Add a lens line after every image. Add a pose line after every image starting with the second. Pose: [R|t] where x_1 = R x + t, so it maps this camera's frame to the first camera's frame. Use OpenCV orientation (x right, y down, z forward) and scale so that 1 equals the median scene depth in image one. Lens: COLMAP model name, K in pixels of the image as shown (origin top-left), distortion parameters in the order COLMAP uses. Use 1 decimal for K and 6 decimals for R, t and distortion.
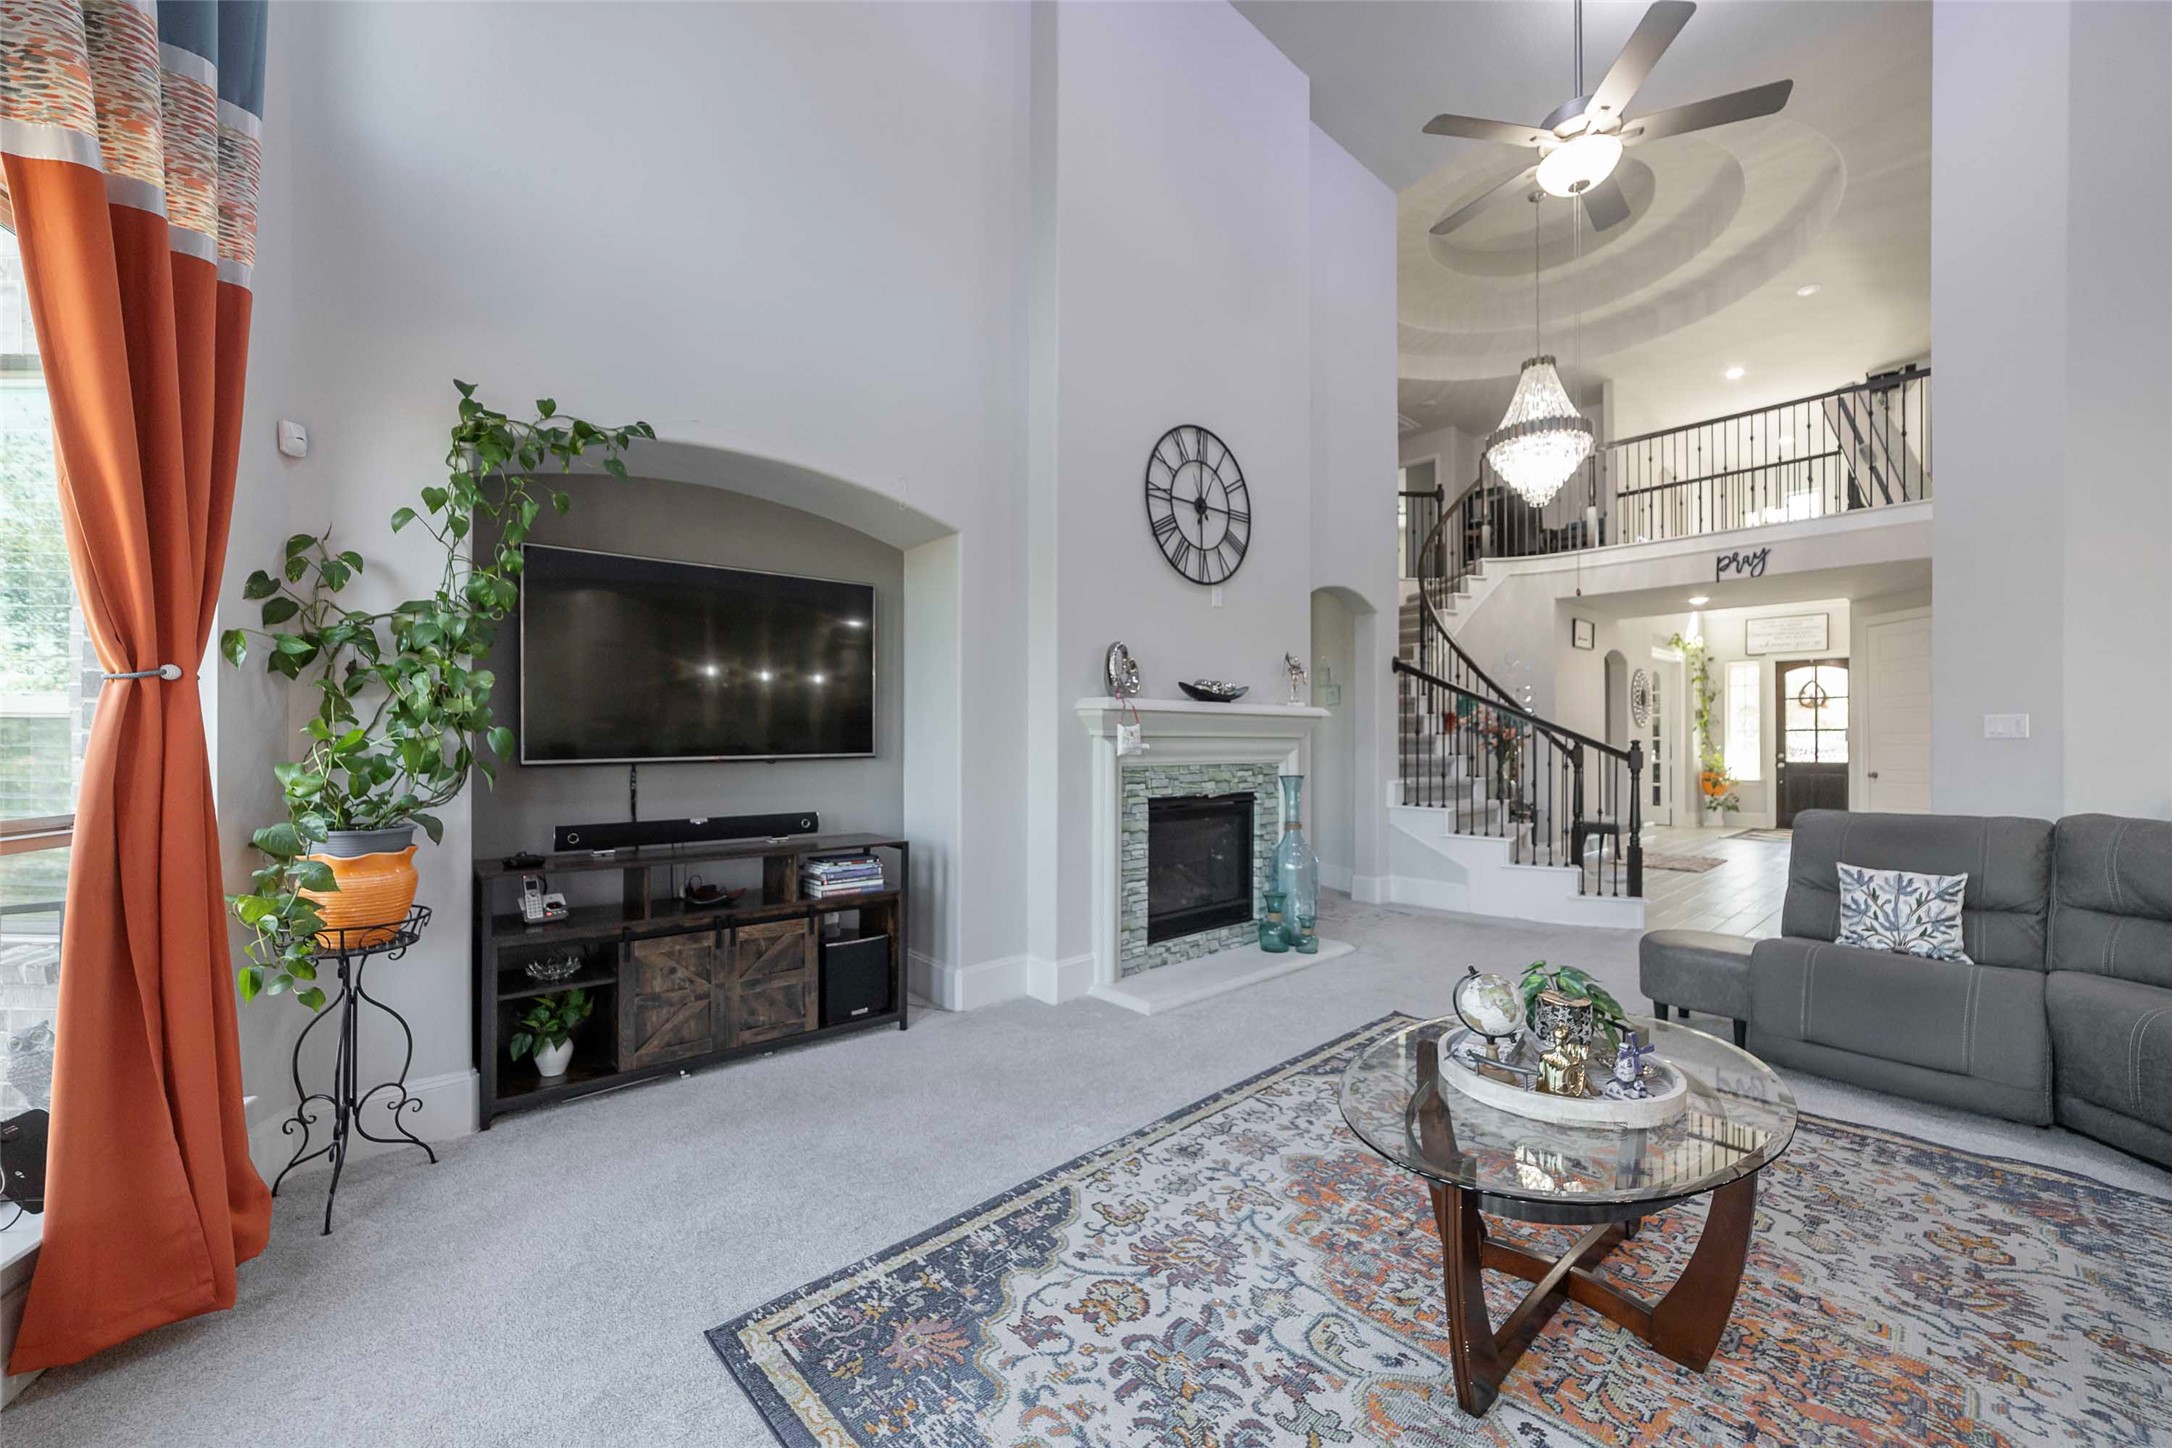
lens RADIAL K [[851.0, 0, 1077.9], [0, 851.0, 726.3], [0, 0, 1]] dist [-0.012063, 0.000465]
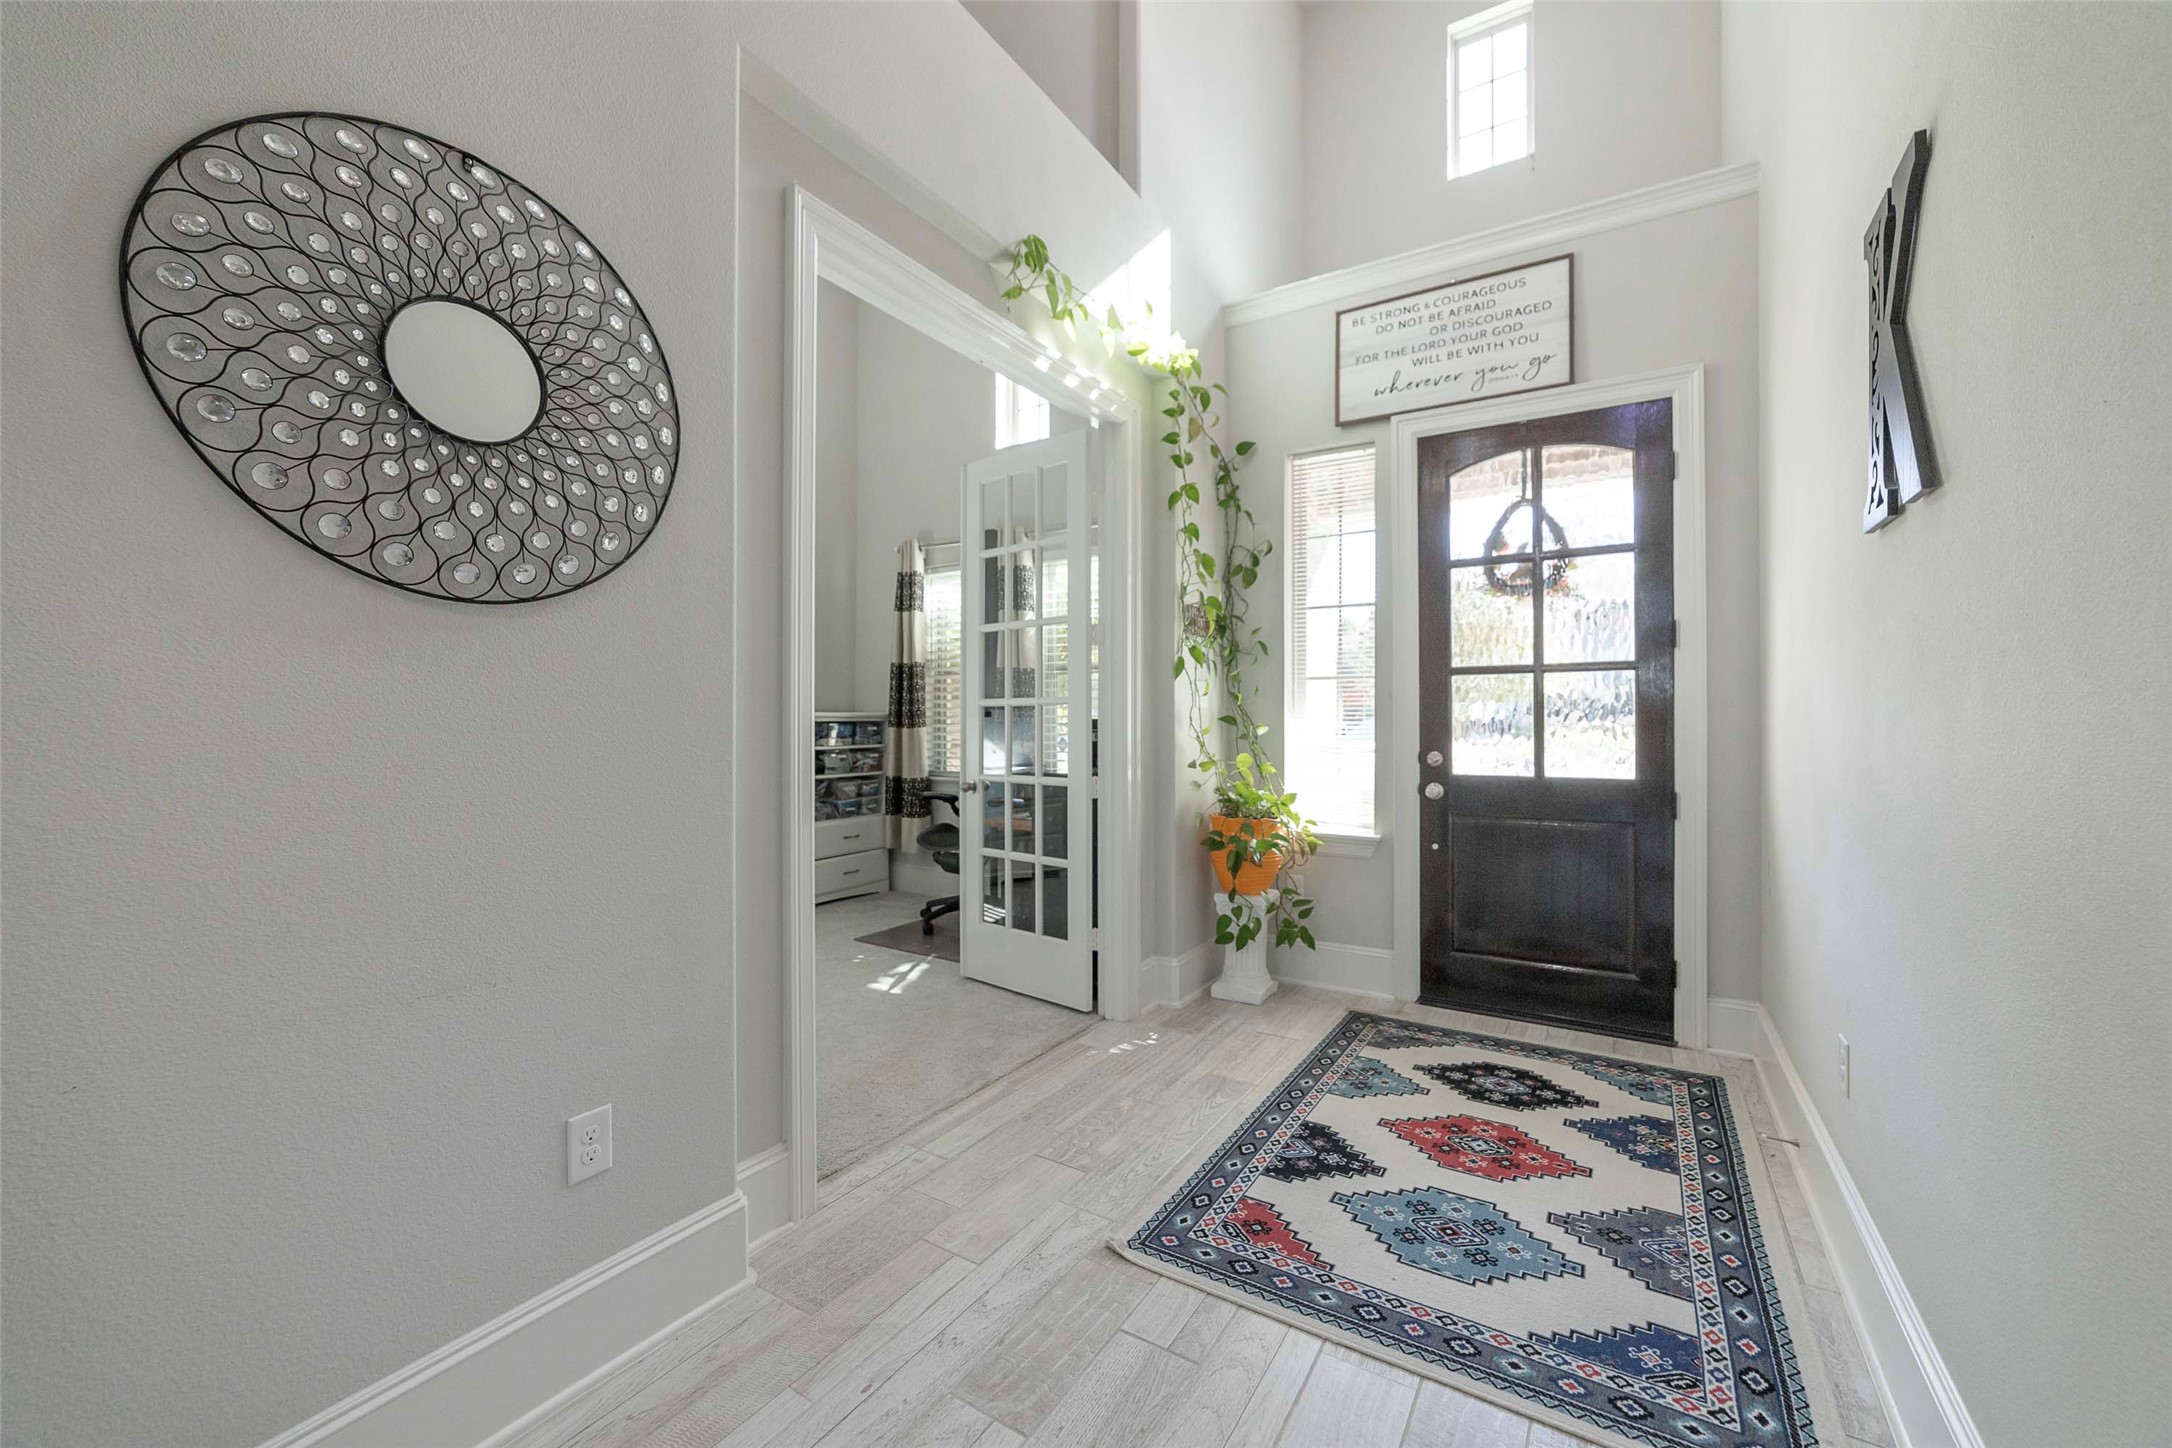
lens RADIAL K [[851.0, 0, 1080.7], [0, 851.0, 716.5], [0, 0, 1]] dist [-0.012063, 0.000465]
pose [[0.964506, -0.011015, 0.263830, 0.633688], [0.008495, 0.999907, 0.010691, 0.016748], [-0.263923, -0.008070, 0.964510, 0.744717]]
